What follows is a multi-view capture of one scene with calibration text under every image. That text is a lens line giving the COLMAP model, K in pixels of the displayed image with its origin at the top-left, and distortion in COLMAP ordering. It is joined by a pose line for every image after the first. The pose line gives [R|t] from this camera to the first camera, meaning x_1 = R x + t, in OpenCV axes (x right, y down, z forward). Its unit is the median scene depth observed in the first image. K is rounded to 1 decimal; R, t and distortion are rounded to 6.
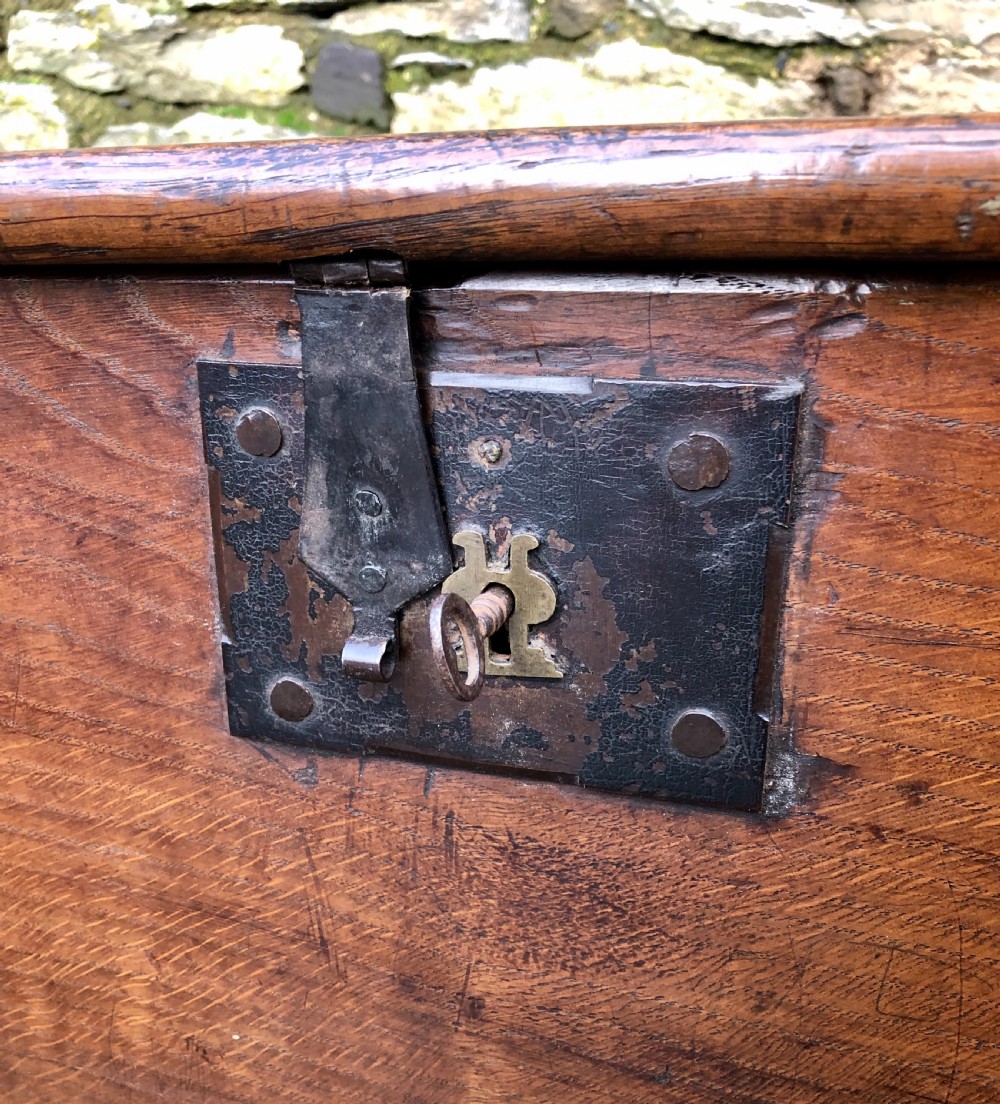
lens RADIAL K [[1161.3, 0, 485.4], [0, 1161.3, 572.8], [0, 0, 1]] dist [0.002398, 0.030905]
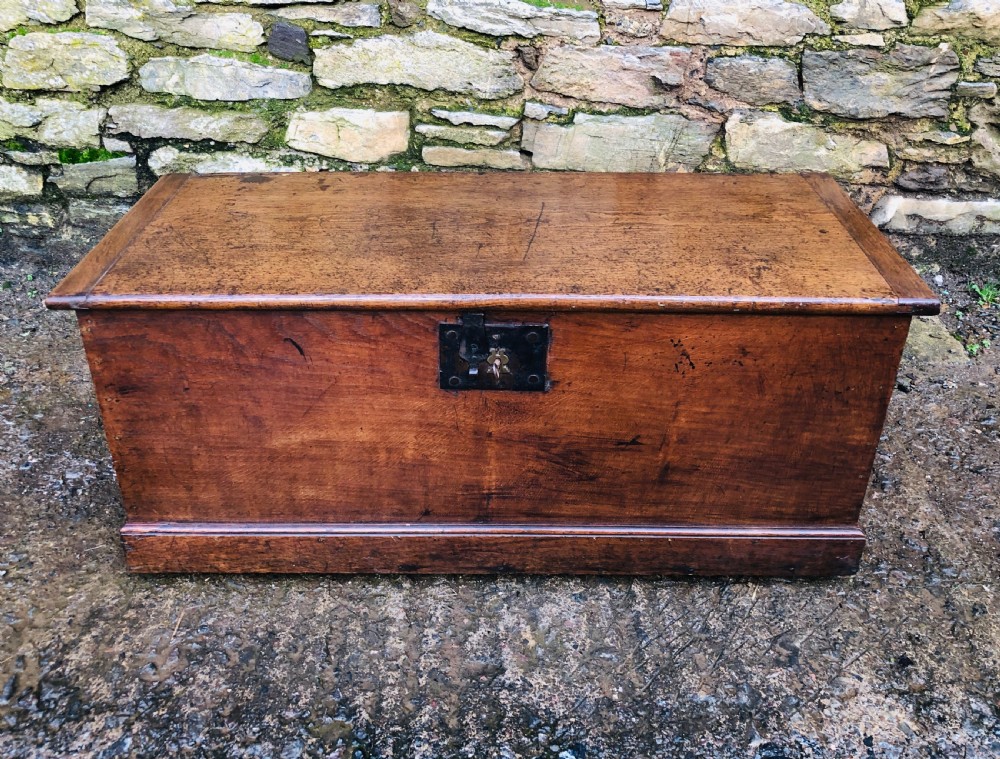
lens RADIAL K [[919.7, 0, 512.9], [0, 919.7, 329.9], [0, 0, 1]] dist [0.010732, 0.006179]
pose [[0.955674, -0.118322, 0.269607, -0.257719], [0.070020, 0.980761, 0.182224, -0.217721], [-0.285981, -0.155269, 0.945572, -0.750422]]
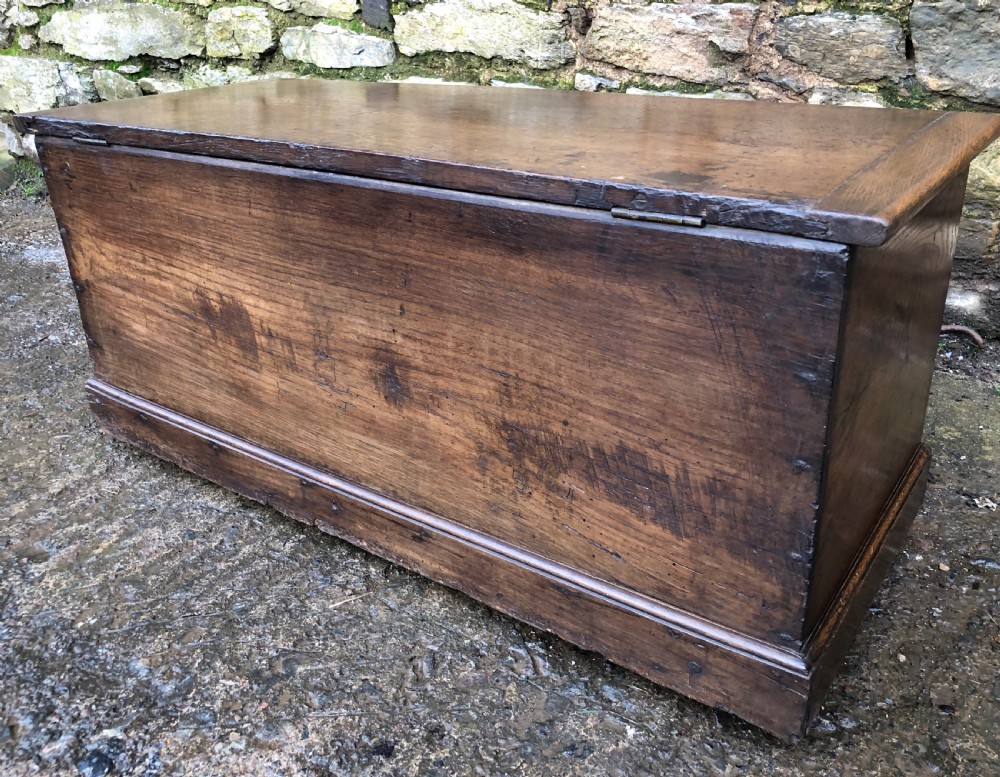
lens RADIAL K [[886.8, 0, 500.2], [0, 886.8, 360.5], [0, 0, 1]] dist [-0.018039, 0.055079]
pose [[0.943568, 0.109047, -0.312711, 0.716617], [-0.081096, 0.991568, 0.101075, 0.024426], [0.321096, -0.070012, 0.944455, -0.509050]]
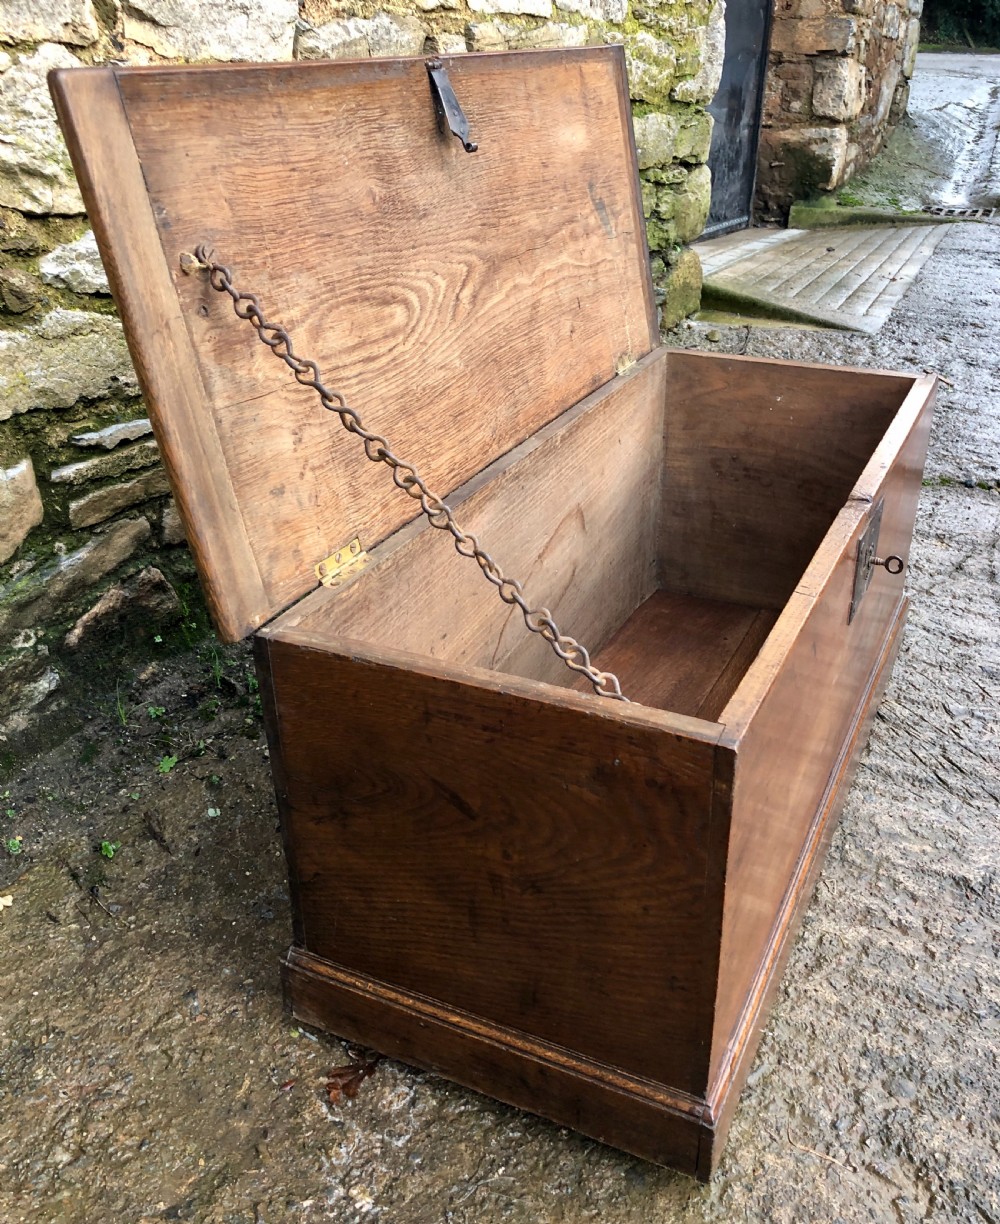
lens RADIAL K [[1134.5, 0, 502.5], [0, 1134.5, 586.1], [0, 0, 1]] dist [-0.017099, 0.065869]
pose [[0.158538, -0.417529, 0.894726, -1.053554], [0.314851, 0.880257, 0.354988, -0.484847], [-0.935807, 0.225427, 0.271013, 0.283411]]
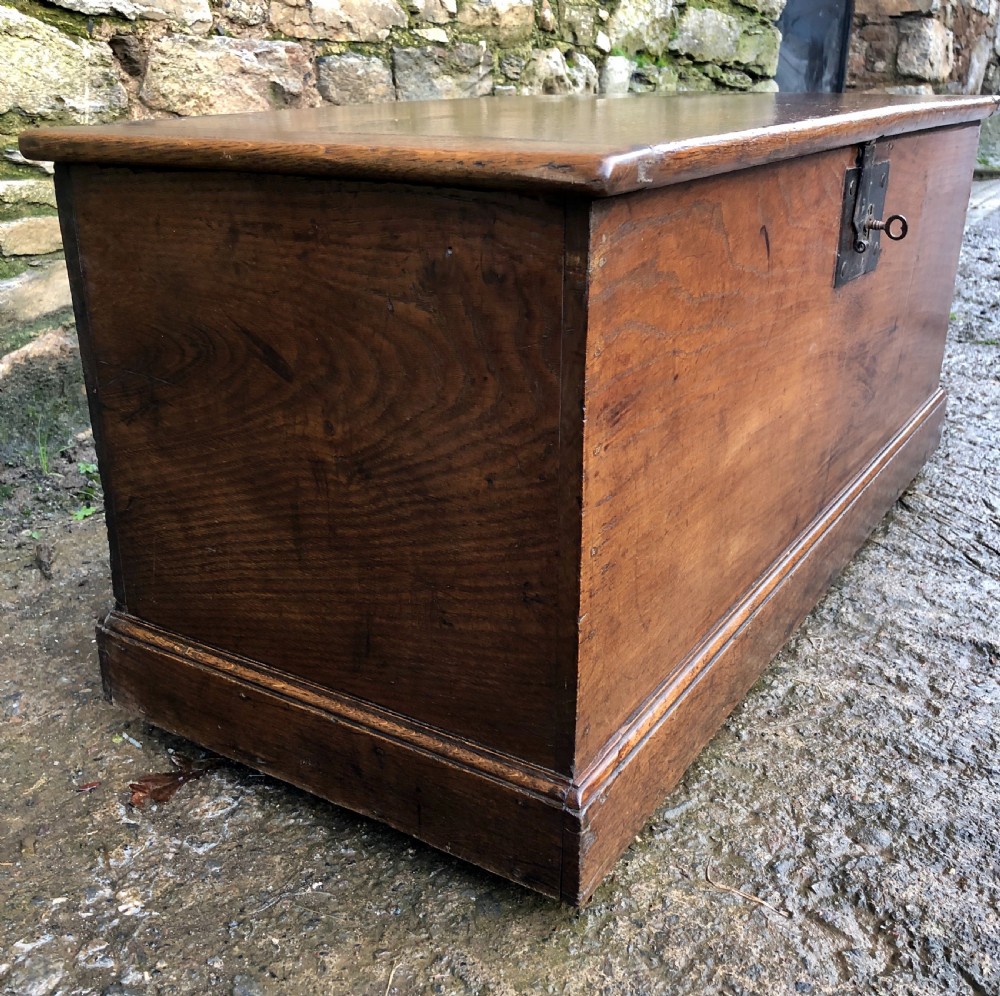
lens RADIAL K [[1098.4, 0, 497.6], [0, 1098.4, 468.3], [0, 0, 1]] dist [-0.032808, 0.096567]
pose [[0.262474, -0.310974, 0.913456, -0.938996], [0.311991, 0.923149, 0.224626, -0.103920], [-0.913109, 0.226032, 0.339324, 0.251988]]
